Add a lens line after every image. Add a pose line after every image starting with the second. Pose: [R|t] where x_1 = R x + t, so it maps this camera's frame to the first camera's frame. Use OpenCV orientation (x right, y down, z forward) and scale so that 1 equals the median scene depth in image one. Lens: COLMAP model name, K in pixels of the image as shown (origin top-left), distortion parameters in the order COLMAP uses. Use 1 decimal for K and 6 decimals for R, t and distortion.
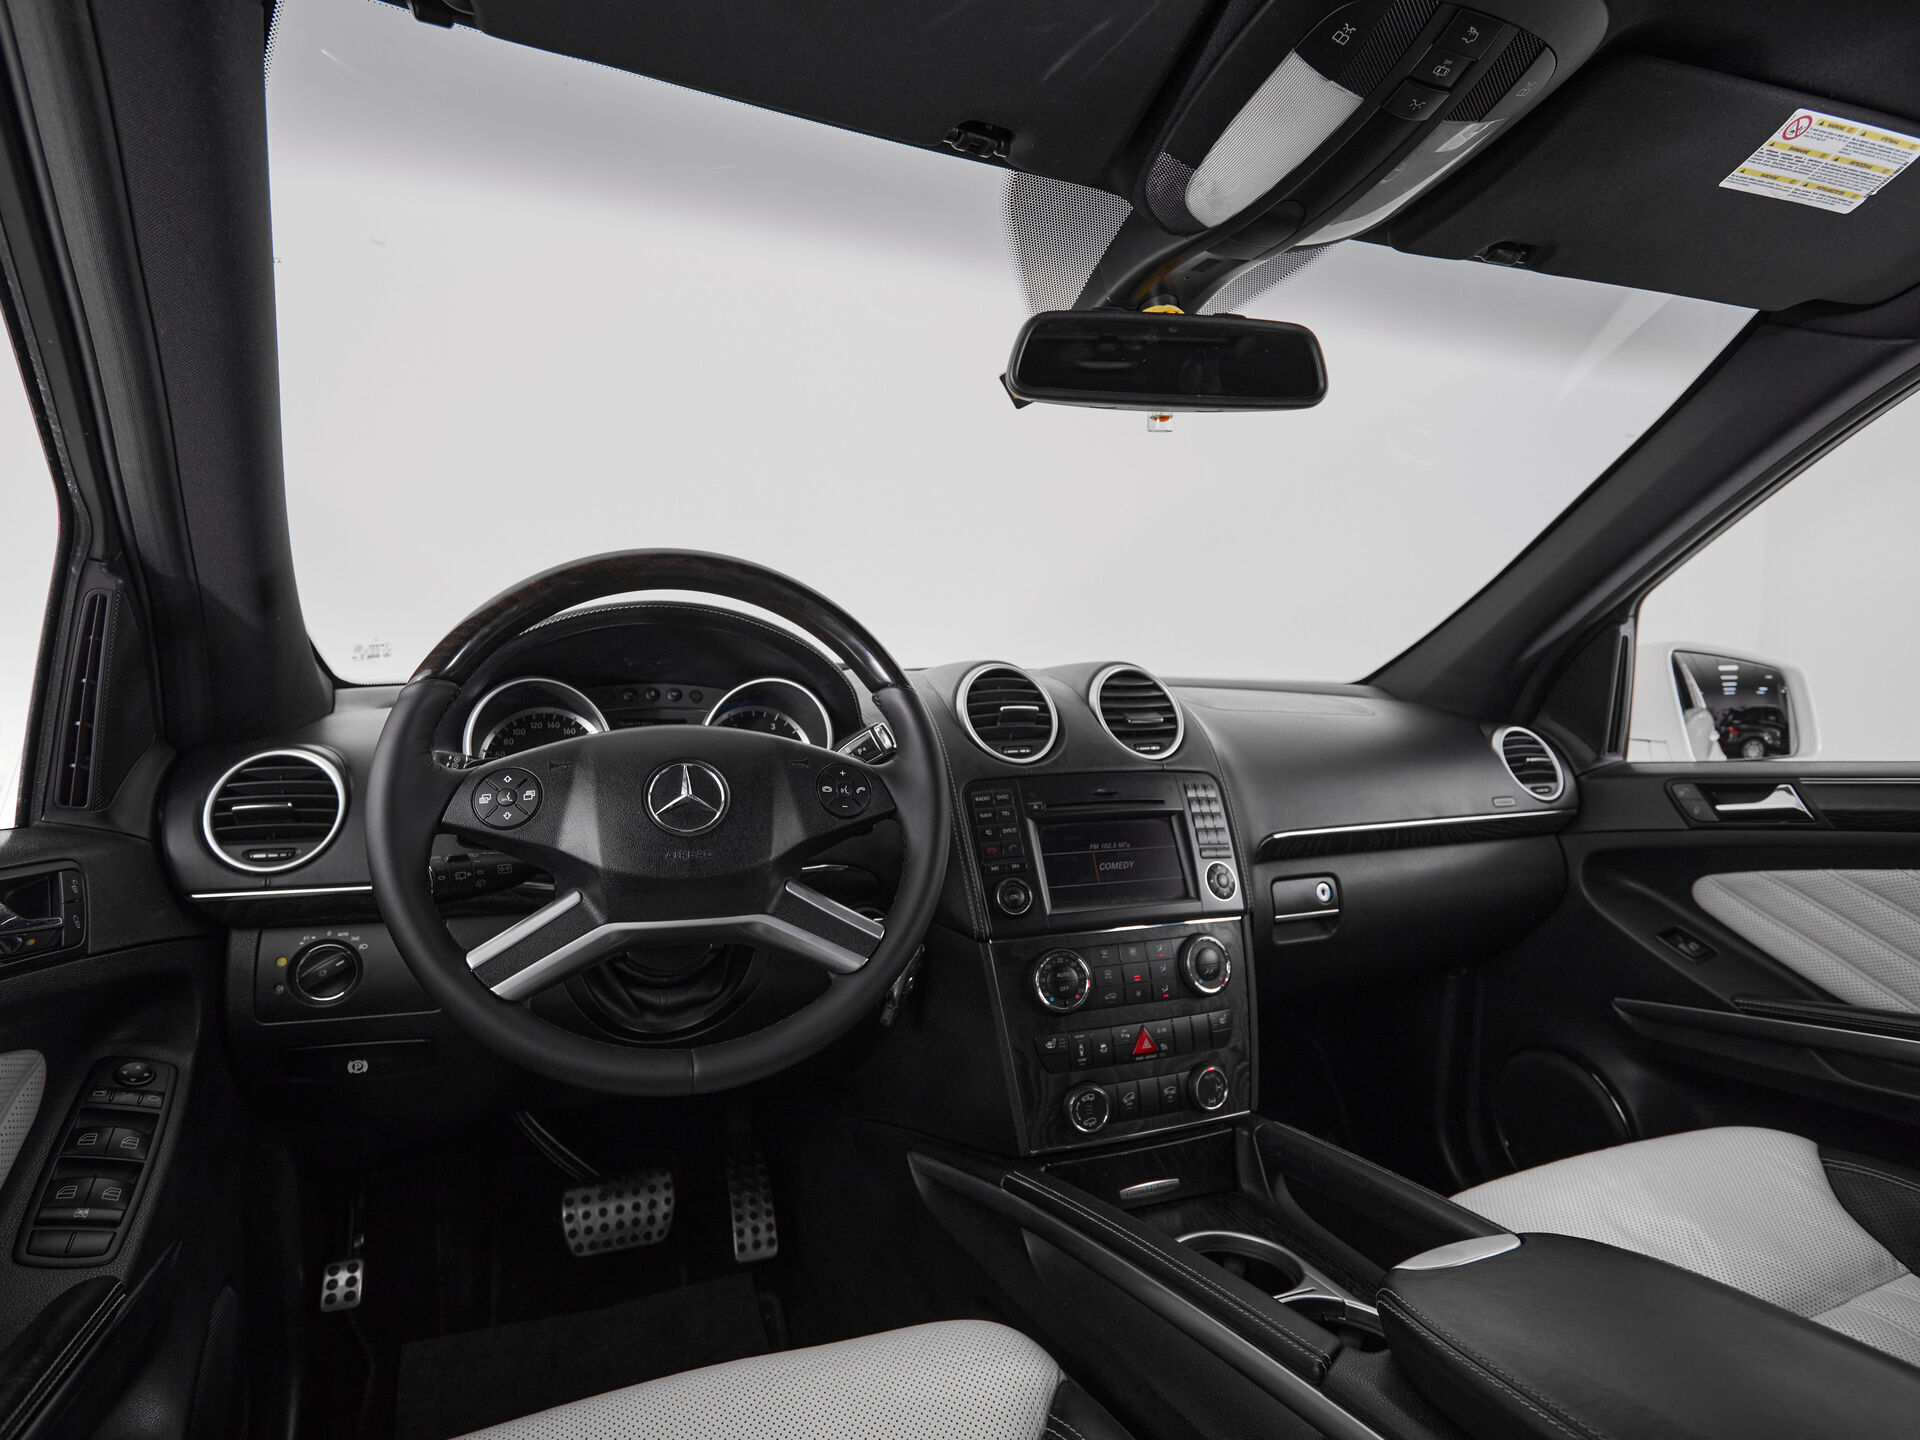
lens RADIAL K [[1016.8, 0, 959.0], [0, 1016.8, 723.3], [0, 0, 1]] dist [-0.002848, -0.003337]
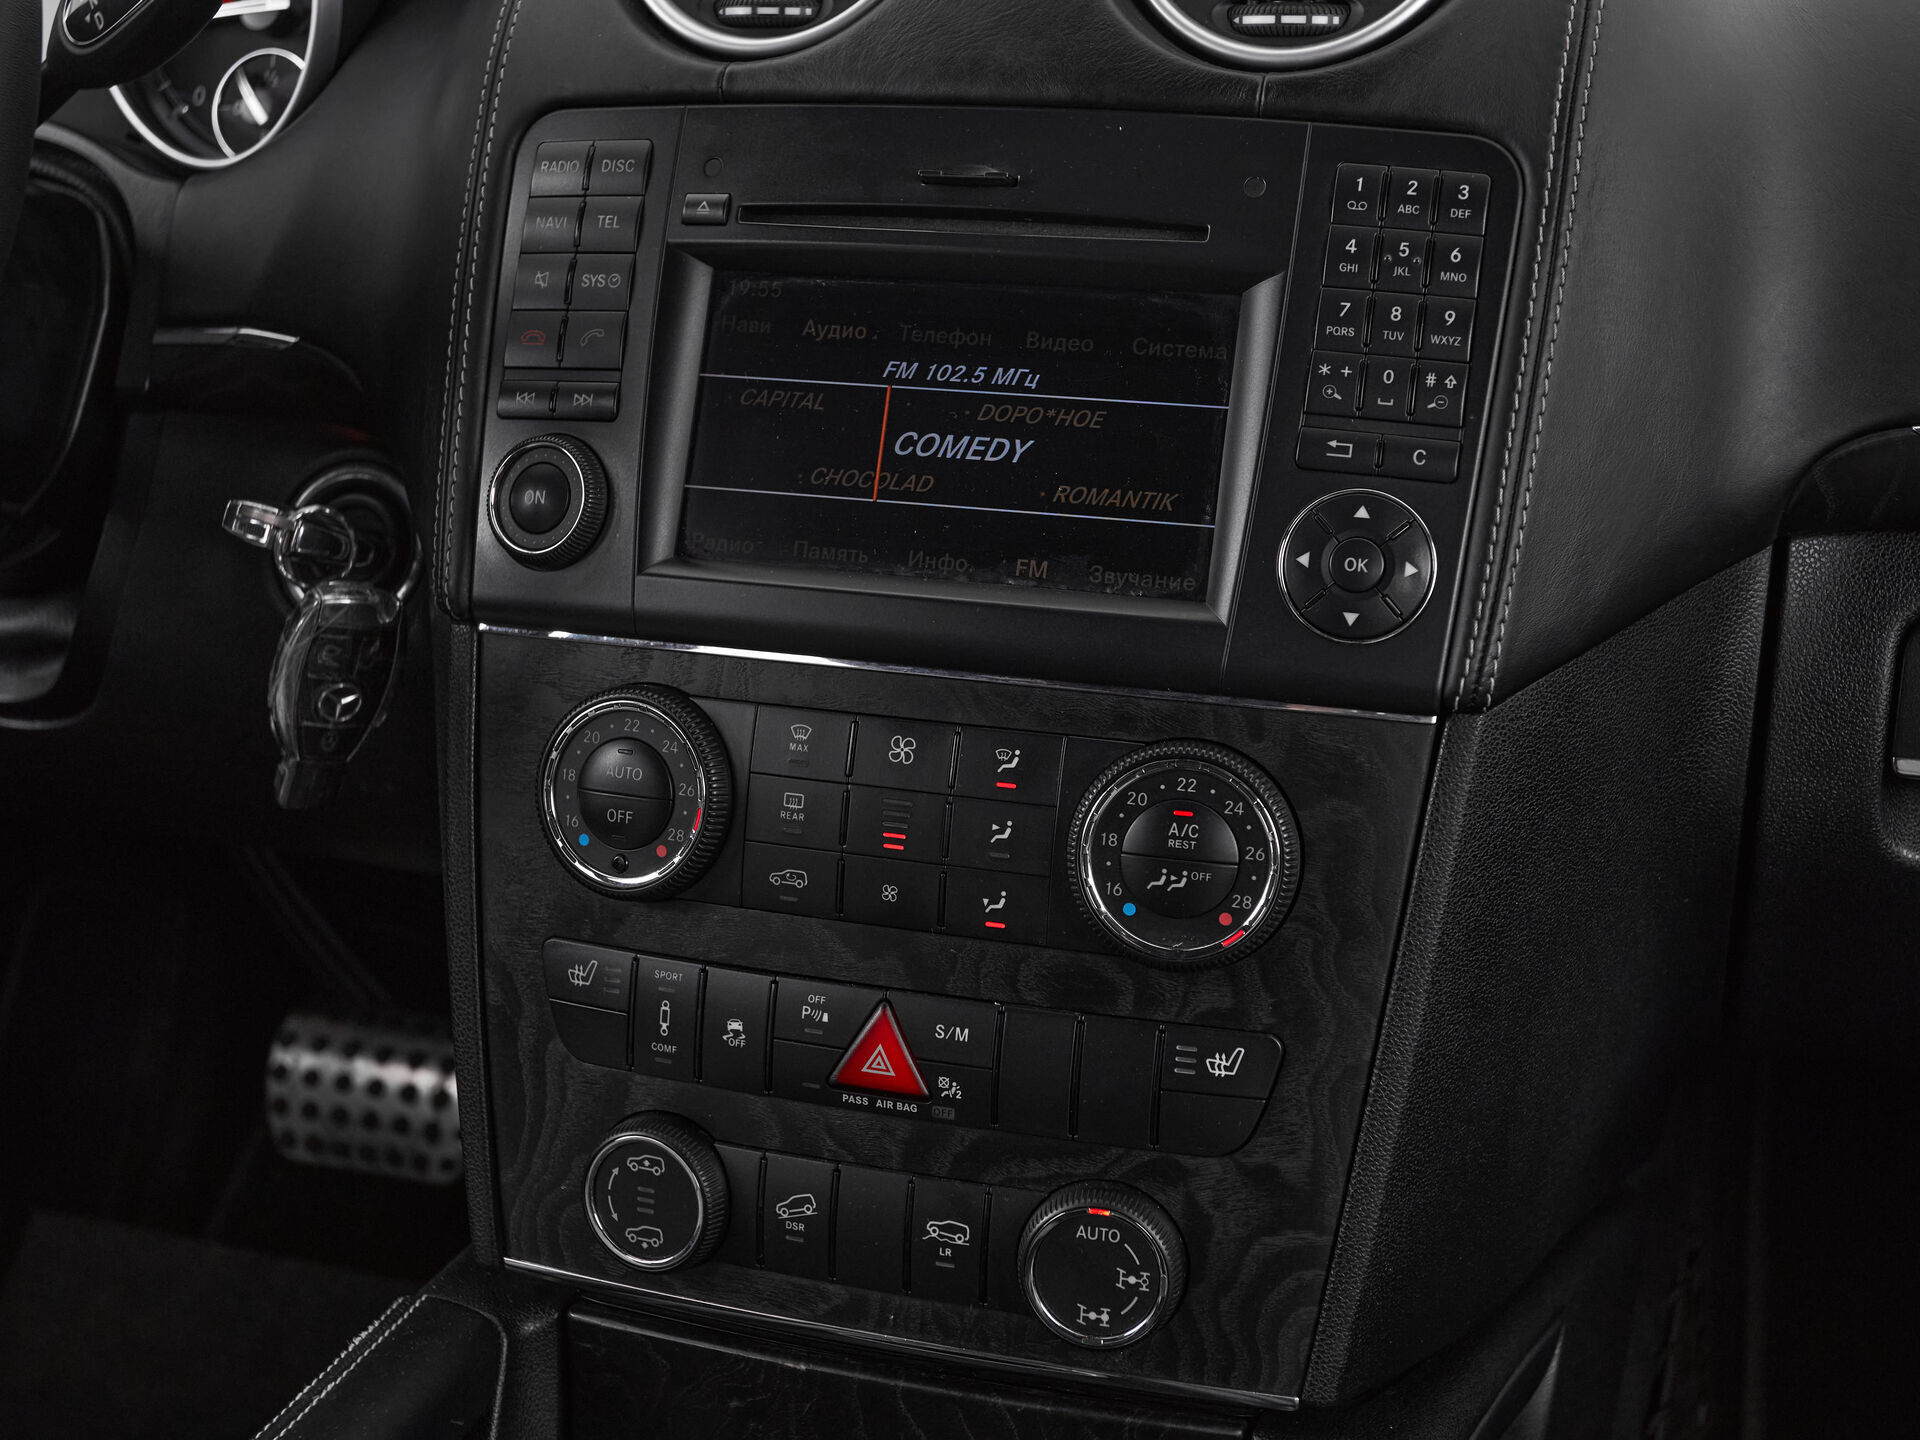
lens RADIAL K [[2471.5, 0, 969.4], [0, 2471.5, 711.9], [0, 0, 1]] dist [0.031951, 0.000000]
pose [[0.775148, 0.195760, -0.600686, 0.591855], [-0.022427, 0.958711, 0.283498, 0.017762], [0.631382, -0.206281, 0.747533, 0.492294]]
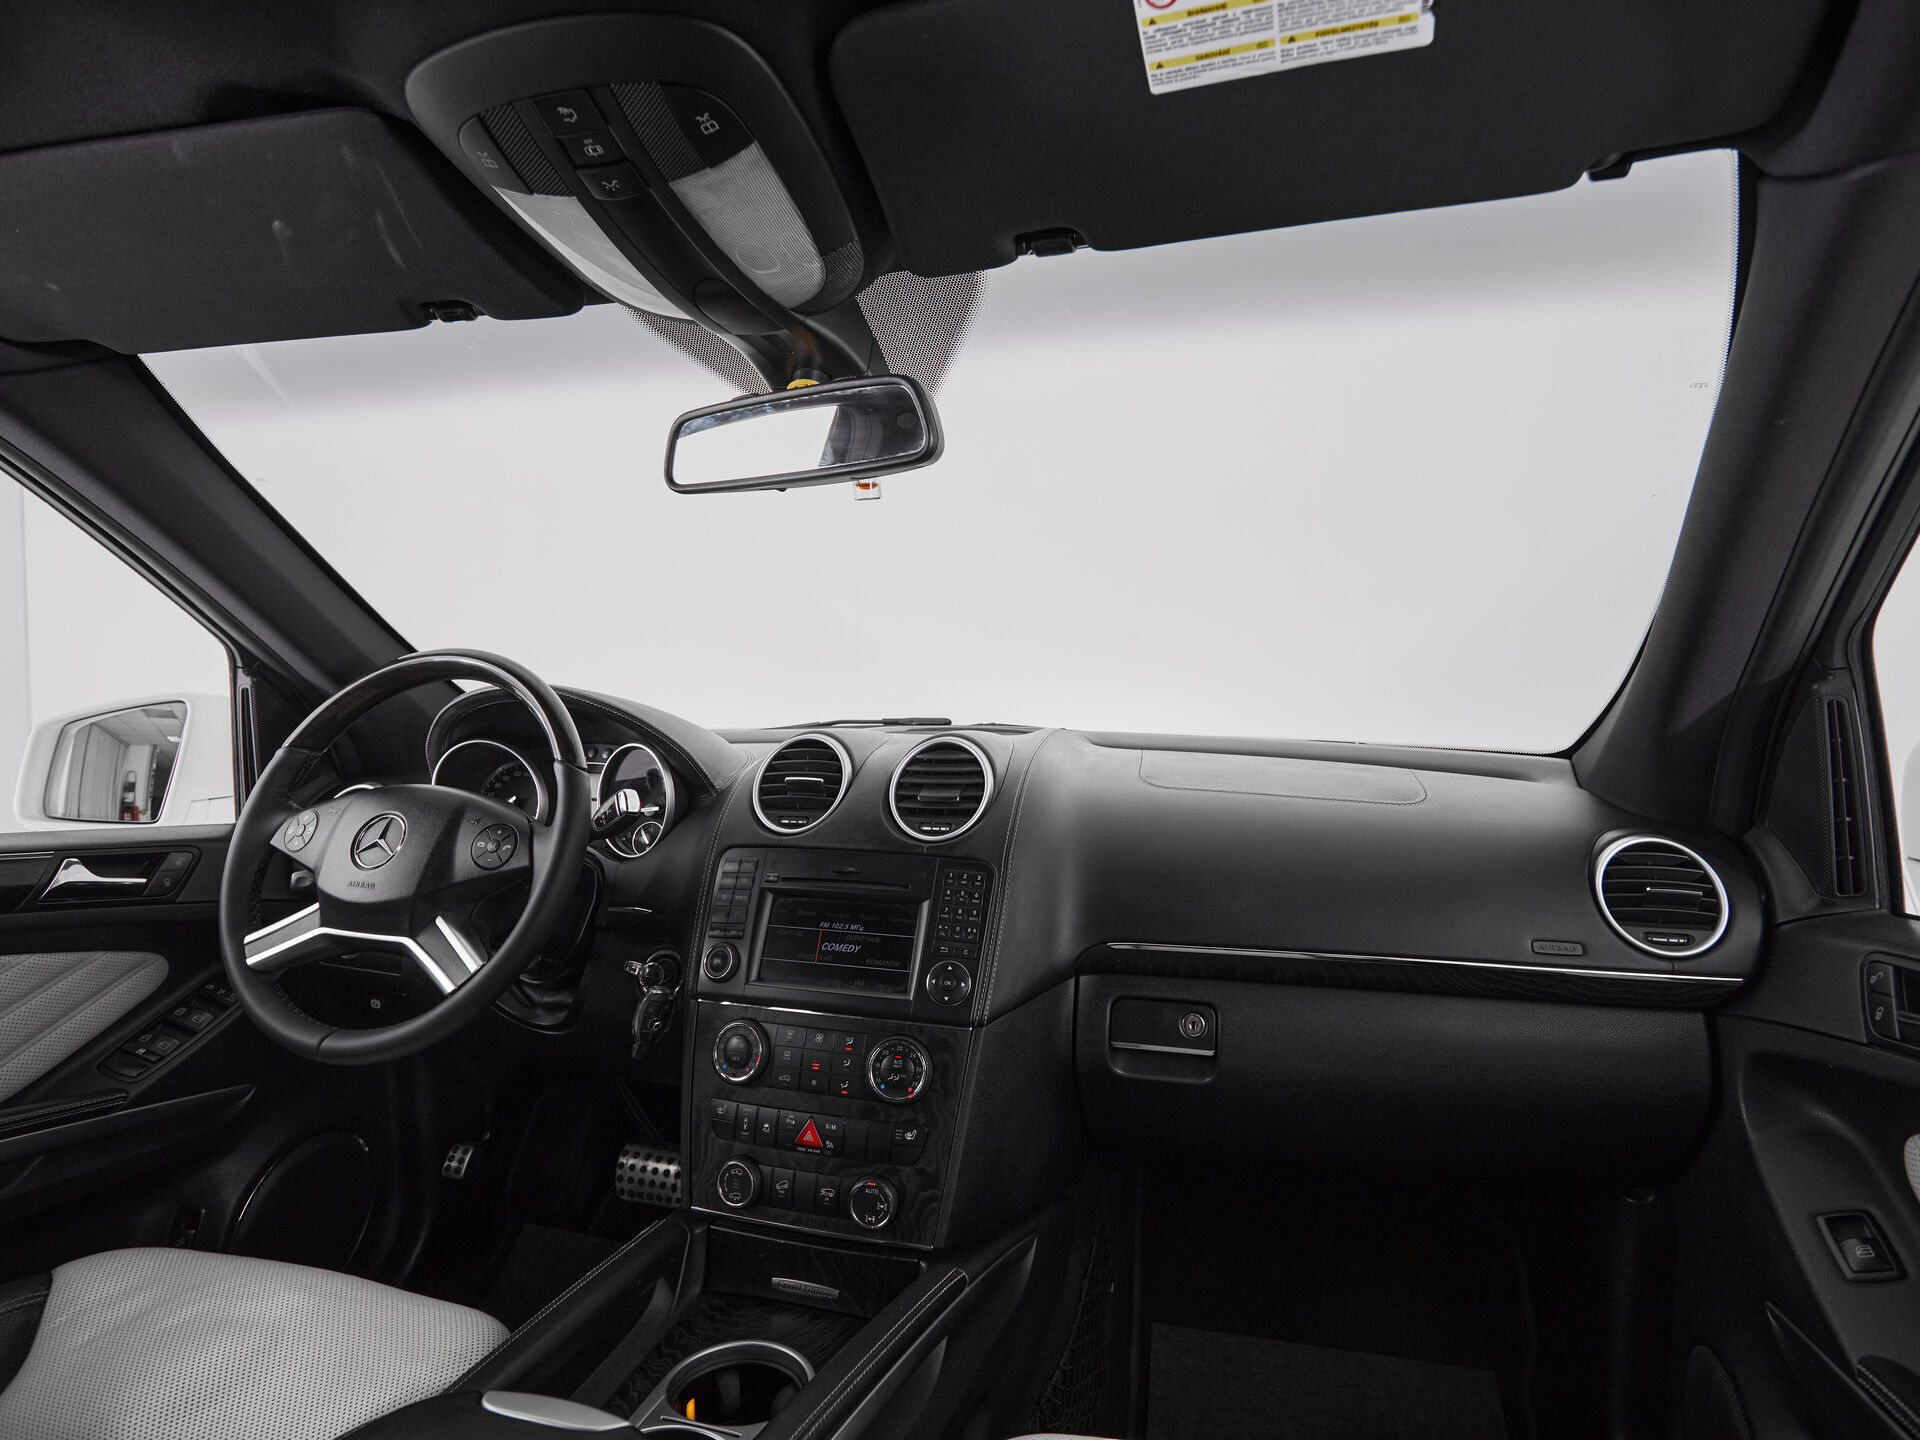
lens RADIAL K [[1016.8, 0, 963.1], [0, 1016.8, 722.3], [0, 0, 1]] dist [-0.002848, -0.003337]
pose [[0.795017, 0.019098, -0.606286, 0.852841], [-0.033515, 0.999360, -0.012469, -0.068508], [0.605660, 0.030233, 0.795149, 0.299695]]
